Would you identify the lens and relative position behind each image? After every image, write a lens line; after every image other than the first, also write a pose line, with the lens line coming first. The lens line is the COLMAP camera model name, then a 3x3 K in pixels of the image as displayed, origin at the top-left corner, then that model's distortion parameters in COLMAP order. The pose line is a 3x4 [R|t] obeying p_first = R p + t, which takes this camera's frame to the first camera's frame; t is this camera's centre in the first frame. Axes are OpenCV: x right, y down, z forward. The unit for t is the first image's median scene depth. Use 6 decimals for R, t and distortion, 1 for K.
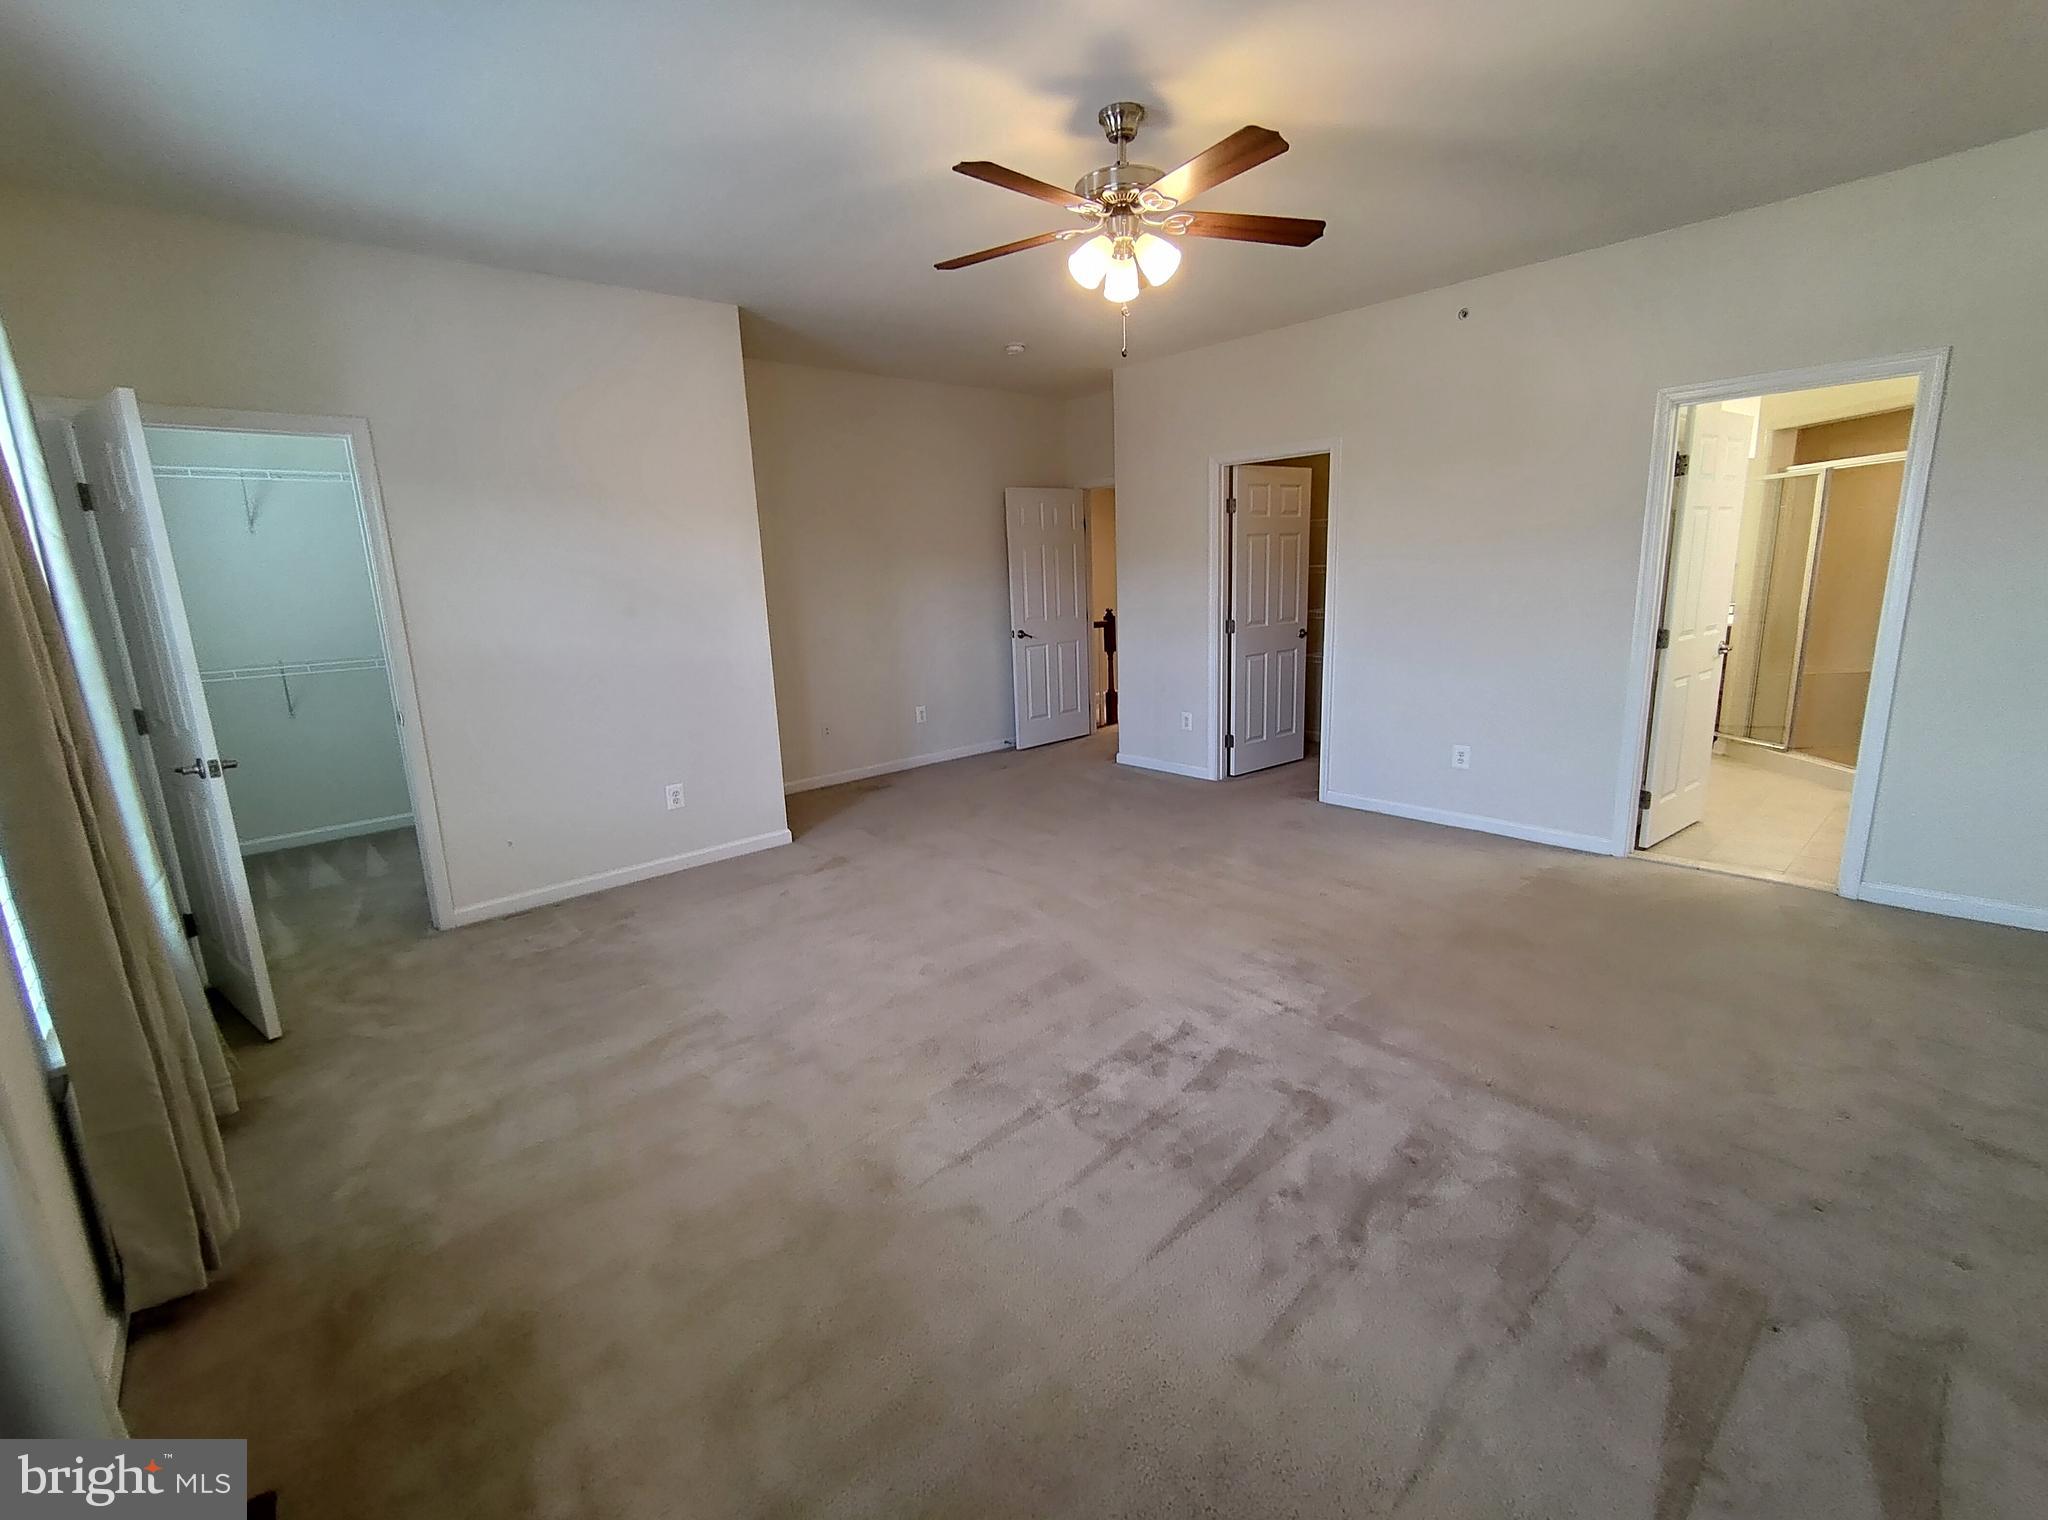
lens RADIAL K [[891.3, 0, 1026.7], [0, 891.3, 756.2], [0, 0, 1]] dist [-0.001075, -0.000364]
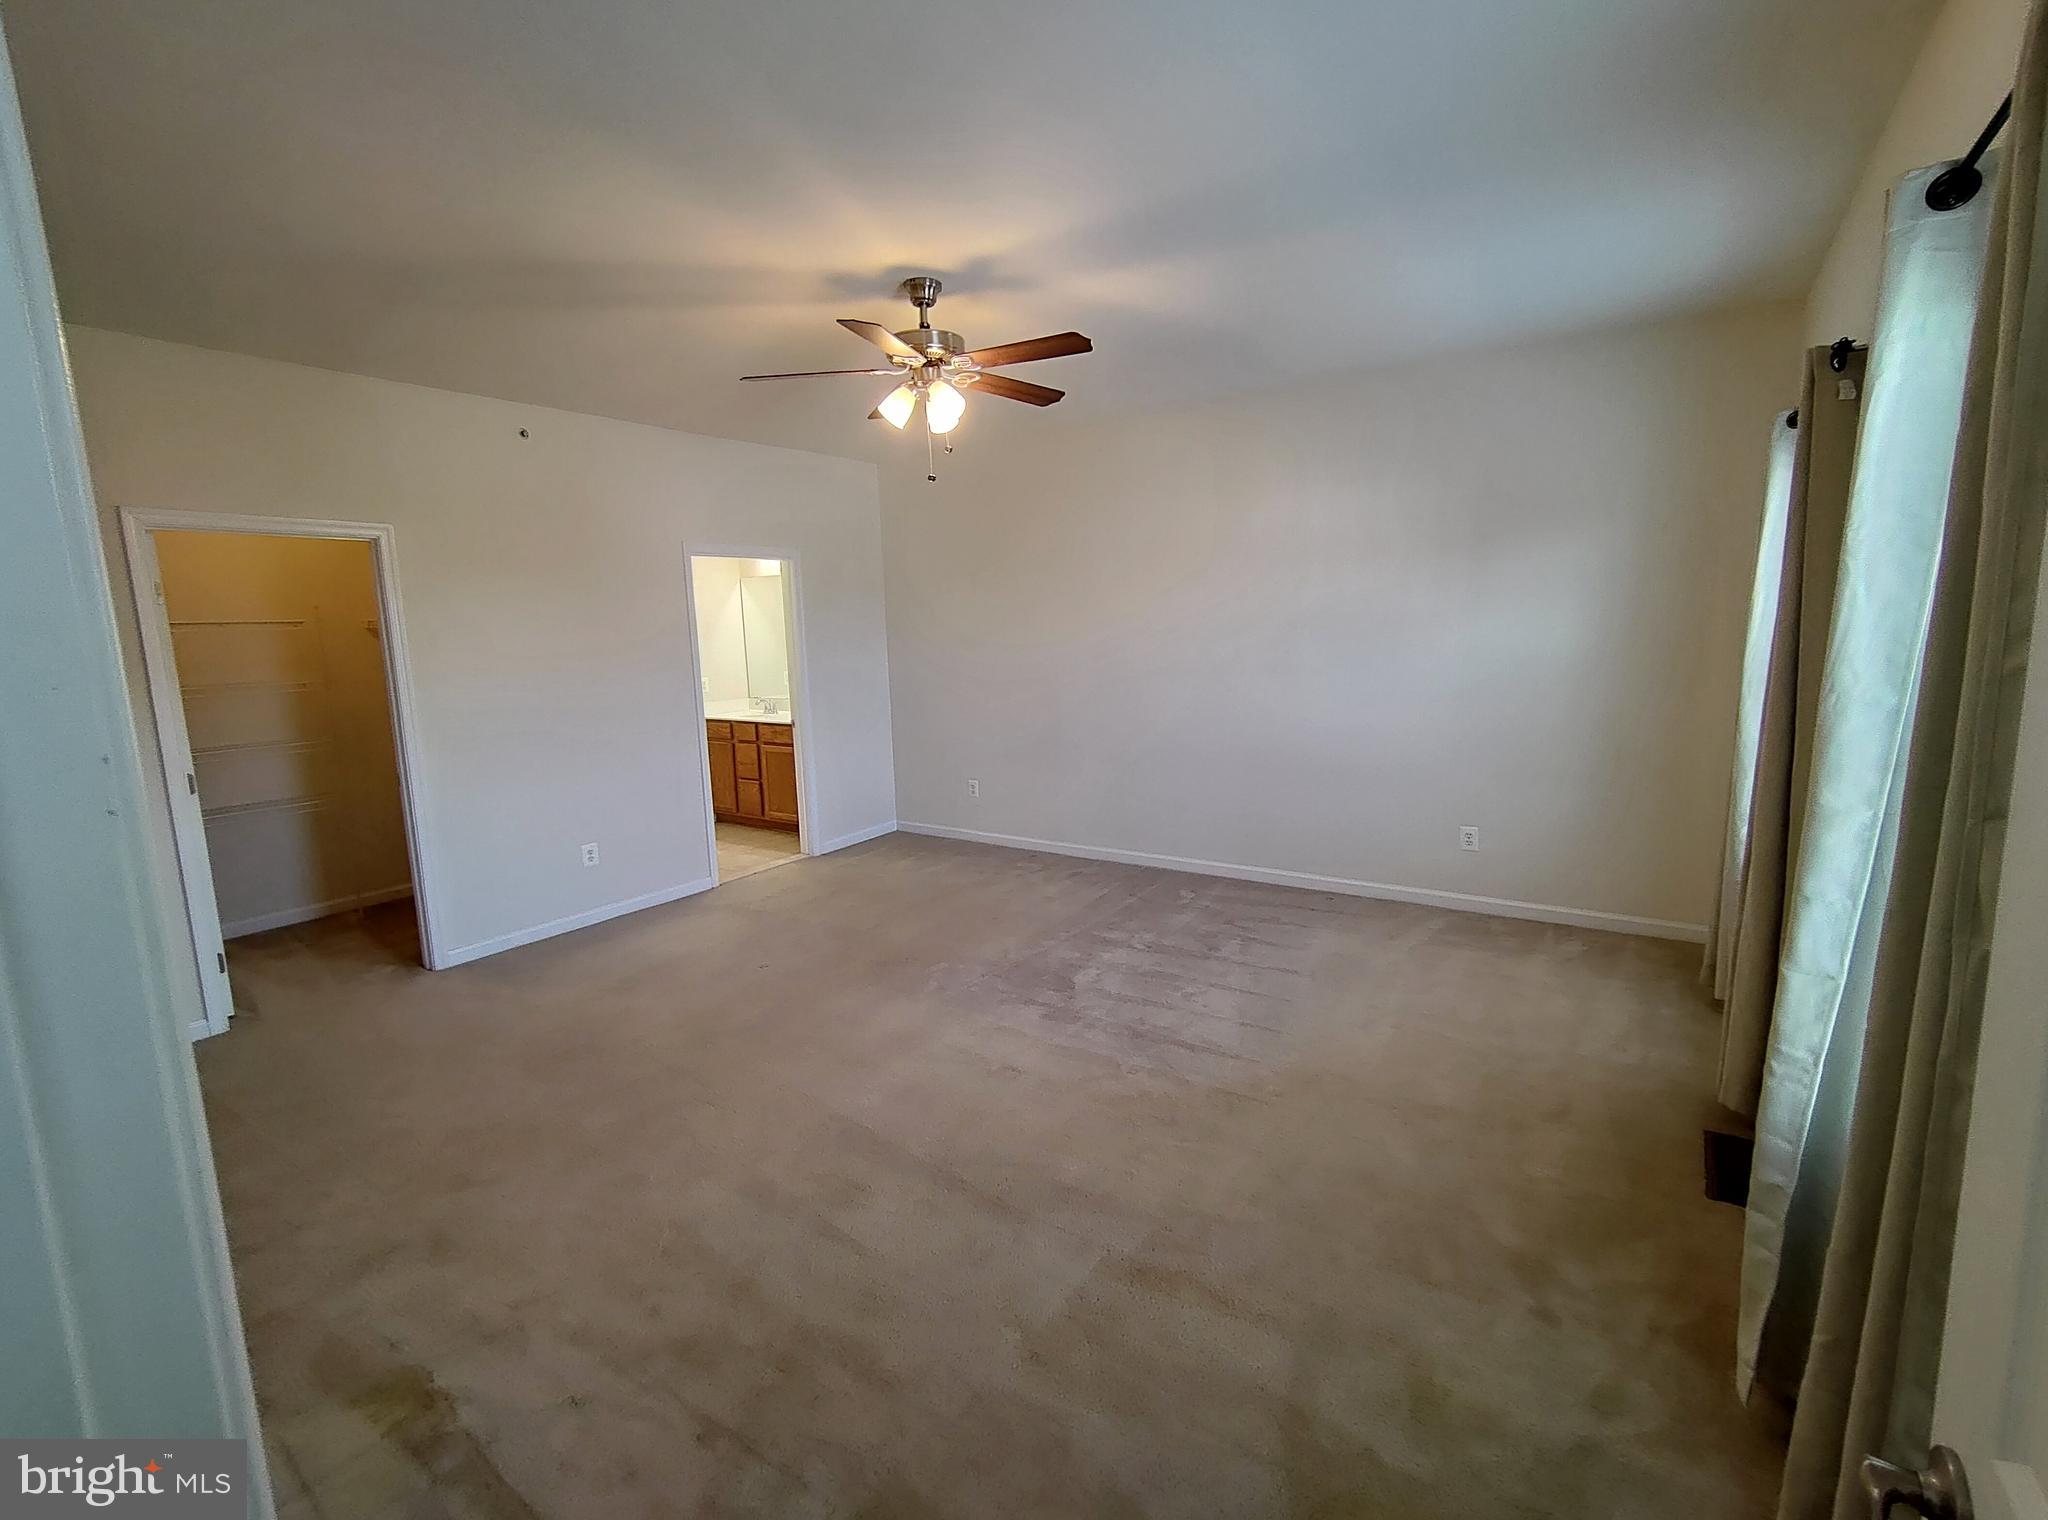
lens RADIAL K [[891.3, 0, 1026.7], [0, 891.3, 756.2], [0, 0, 1]] dist [-0.001075, -0.000364]
pose [[-0.275259, -0.086652, 0.957457, -0.634877], [0.230102, 0.961044, 0.153128, -0.151513], [-0.933427, 0.262462, -0.244597, 0.748869]]
